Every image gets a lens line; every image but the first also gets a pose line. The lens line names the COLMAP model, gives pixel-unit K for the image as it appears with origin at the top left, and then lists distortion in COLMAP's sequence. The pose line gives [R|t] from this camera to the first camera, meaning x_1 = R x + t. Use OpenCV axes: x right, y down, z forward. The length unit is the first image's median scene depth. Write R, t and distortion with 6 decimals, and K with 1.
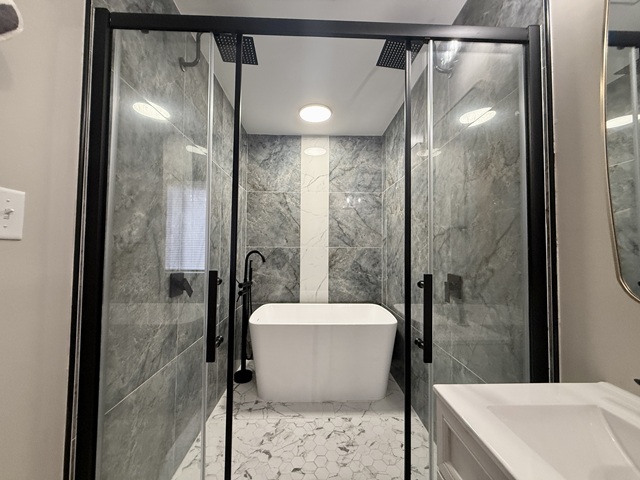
lens RADIAL K [[255.1, 0, 318.0], [0, 255.1, 239.6], [0, 0, 1]] dist [-0.002729, 0.001048]
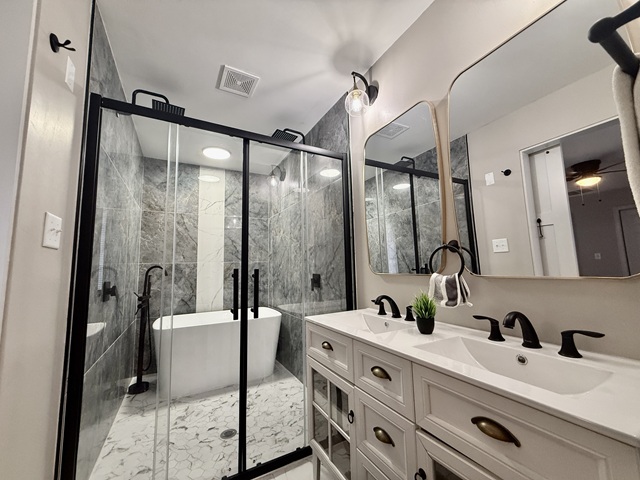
lens RADIAL K [[255.1, 0, 318.7], [0, 255.1, 239.8], [0, 0, 1]] dist [-0.002729, 0.001048]
pose [[0.890118, 0.019682, 0.455305, -0.107221], [0.015003, 0.997260, -0.072440, 0.018464], [-0.455483, 0.071311, 0.887384, -0.251011]]
